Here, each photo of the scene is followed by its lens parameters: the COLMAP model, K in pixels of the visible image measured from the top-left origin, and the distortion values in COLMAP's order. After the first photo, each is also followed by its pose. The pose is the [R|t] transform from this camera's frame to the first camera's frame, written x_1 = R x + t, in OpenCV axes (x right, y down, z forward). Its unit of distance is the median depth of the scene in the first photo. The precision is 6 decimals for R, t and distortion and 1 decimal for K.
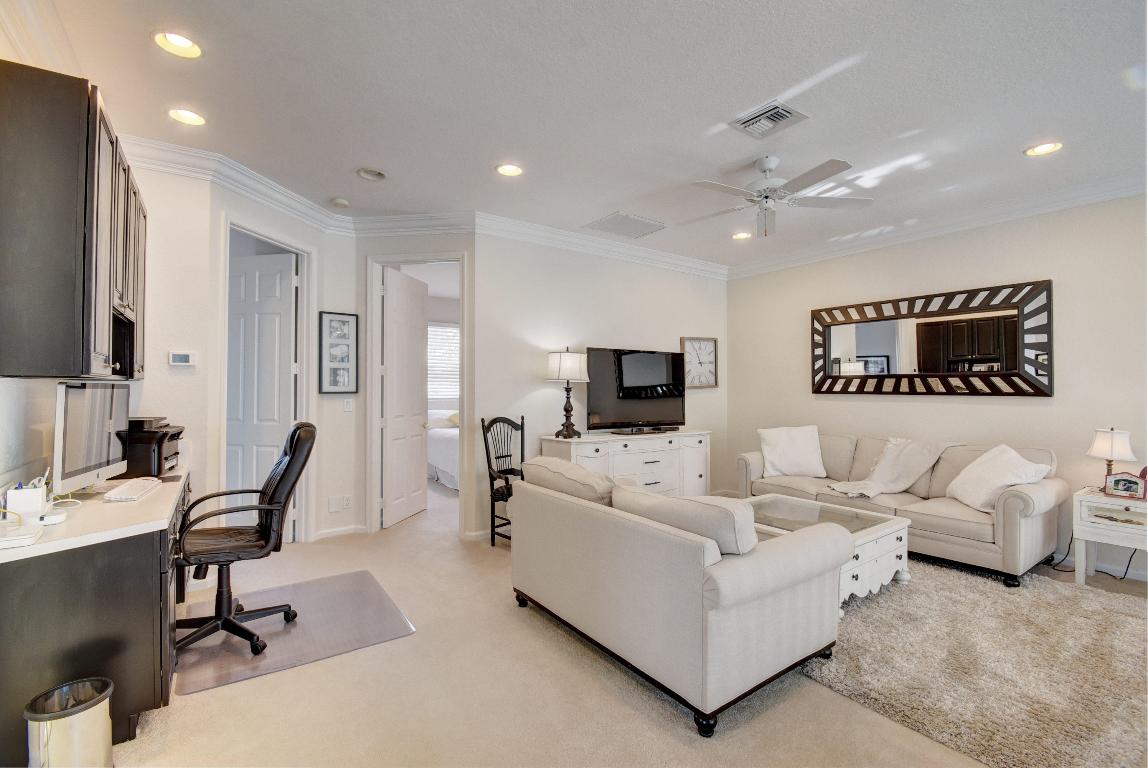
lens RADIAL K [[503.6, 0, 569.1], [0, 503.6, 383.0], [0, 0, 1]] dist [0.006502, -0.014038]
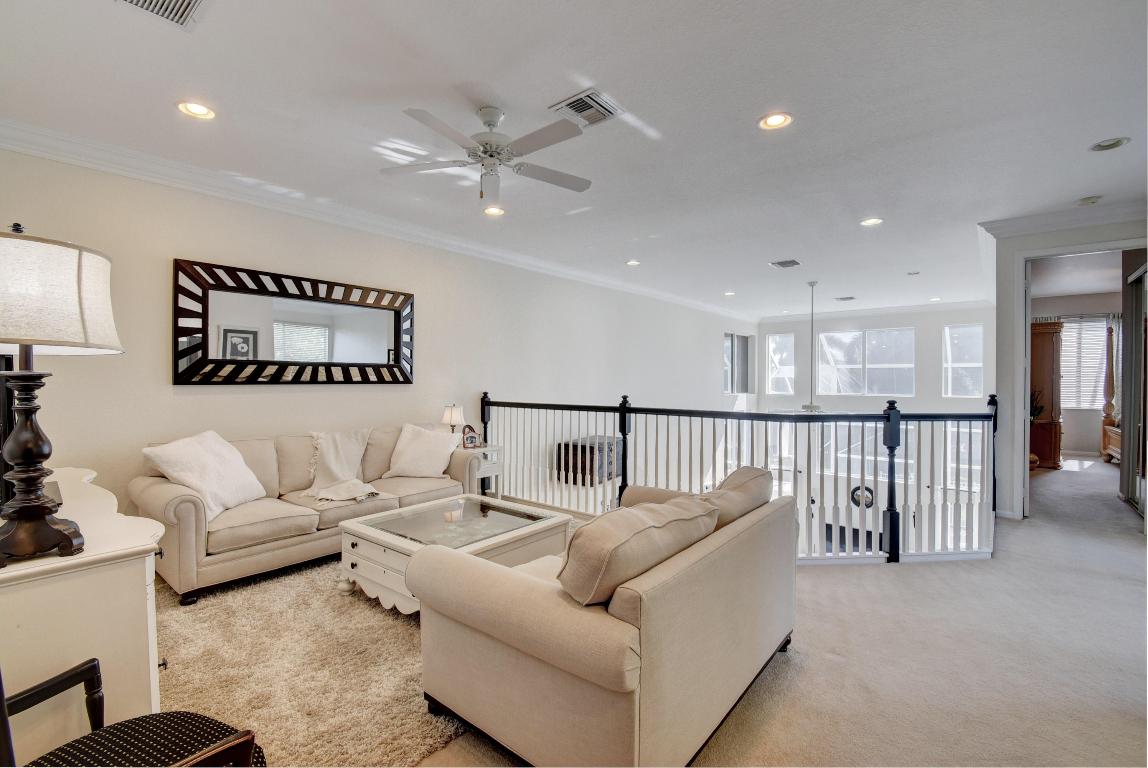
lens RADIAL K [[503.6, 0, 569.1], [0, 503.6, 383.0], [0, 0, 1]] dist [0.006502, -0.014038]
pose [[-0.276724, -0.010472, 0.960892, -0.336618], [-0.013829, 0.999880, 0.006915, 0.007930], [-0.960850, -0.011374, -0.276836, 0.780827]]
